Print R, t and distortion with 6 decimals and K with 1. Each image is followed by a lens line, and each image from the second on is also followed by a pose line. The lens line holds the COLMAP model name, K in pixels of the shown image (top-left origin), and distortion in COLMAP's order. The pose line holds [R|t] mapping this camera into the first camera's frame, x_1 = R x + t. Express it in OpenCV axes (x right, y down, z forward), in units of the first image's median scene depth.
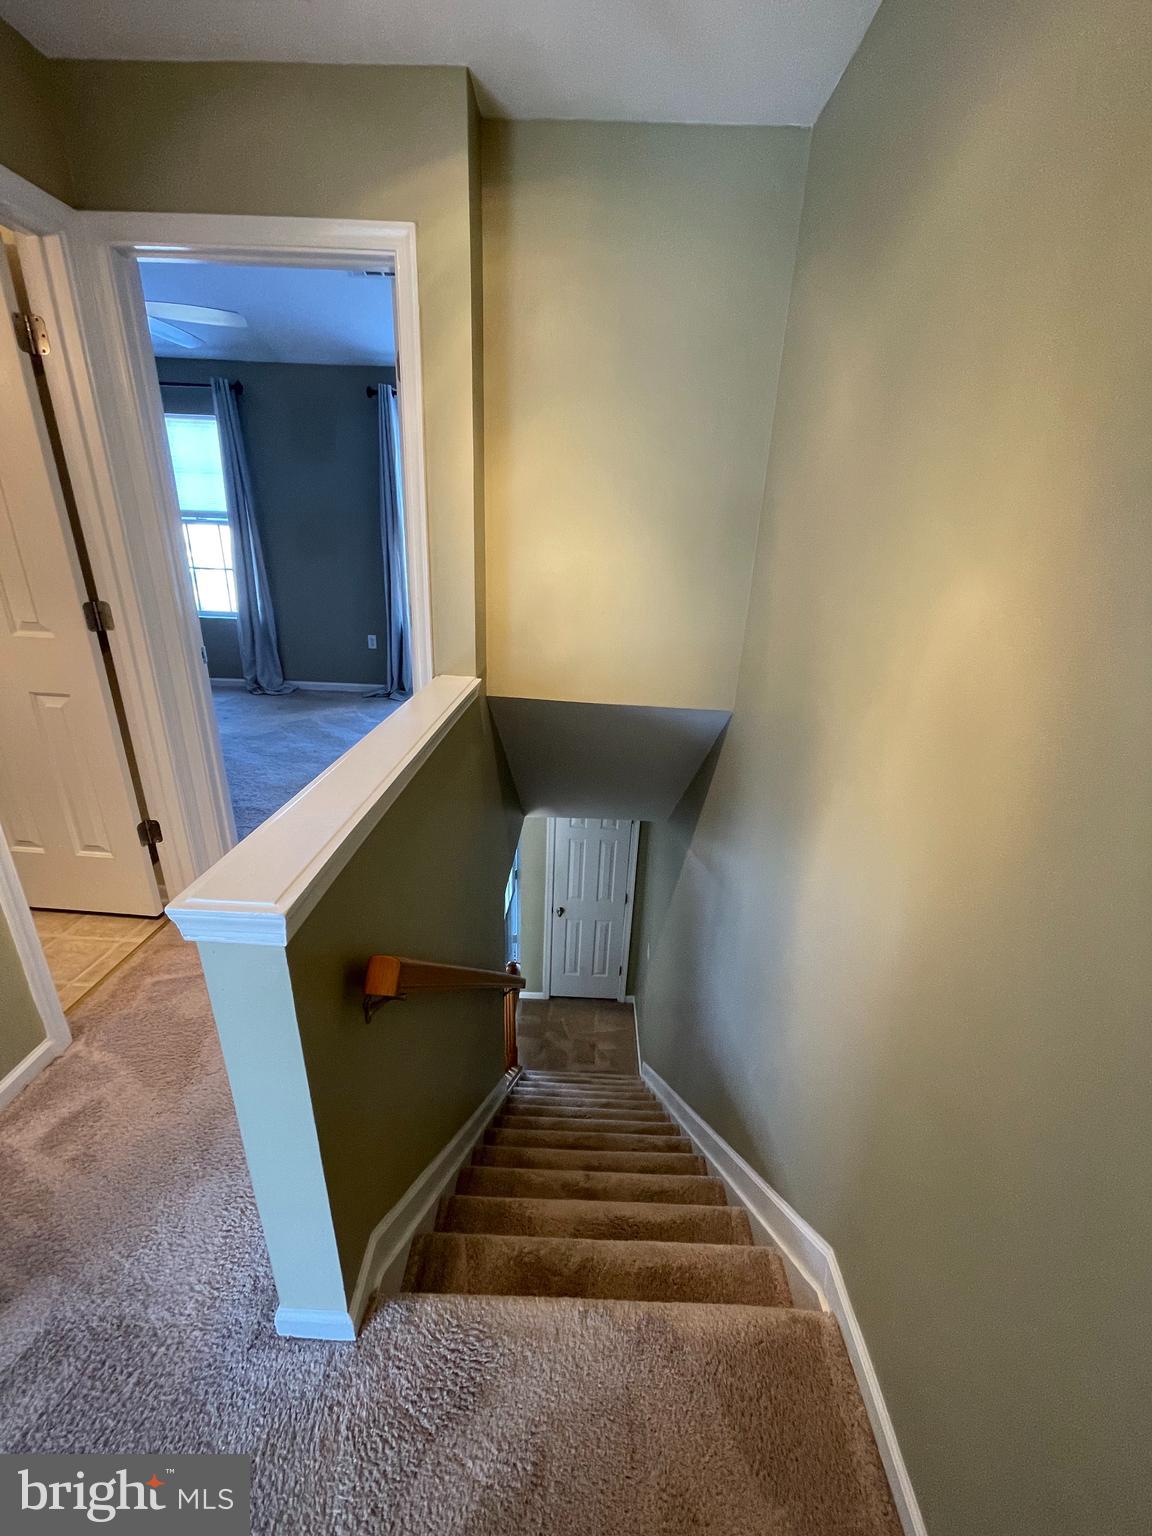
lens RADIAL K [[620.9, 0, 574.5], [0, 620.9, 772.1], [0, 0, 1]] dist [-0.003756, -0.000074]
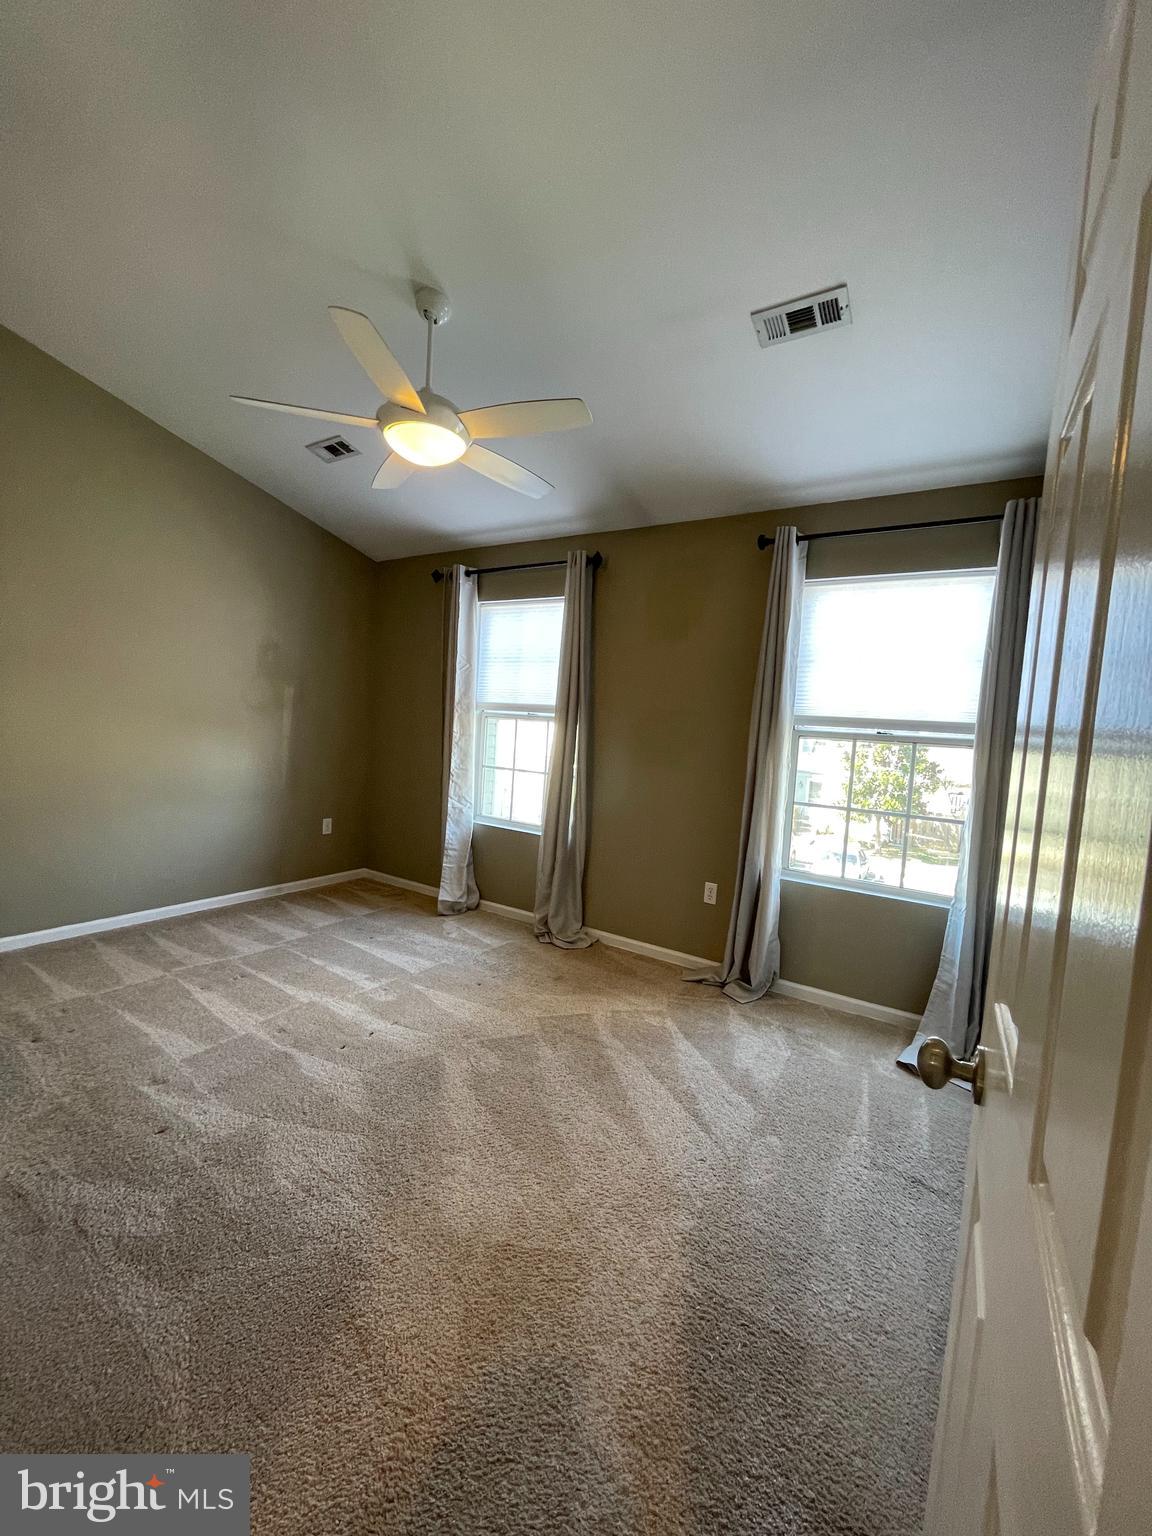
lens RADIAL K [[620.9, 0, 576.5], [0, 620.9, 764.5], [0, 0, 1]] dist [-0.003756, -0.000074]
pose [[0.851199, 0.054703, -0.521985, -0.121234], [-0.215881, 0.943017, -0.253209, -0.150588], [0.478389, 0.328218, 0.814504, 0.382327]]
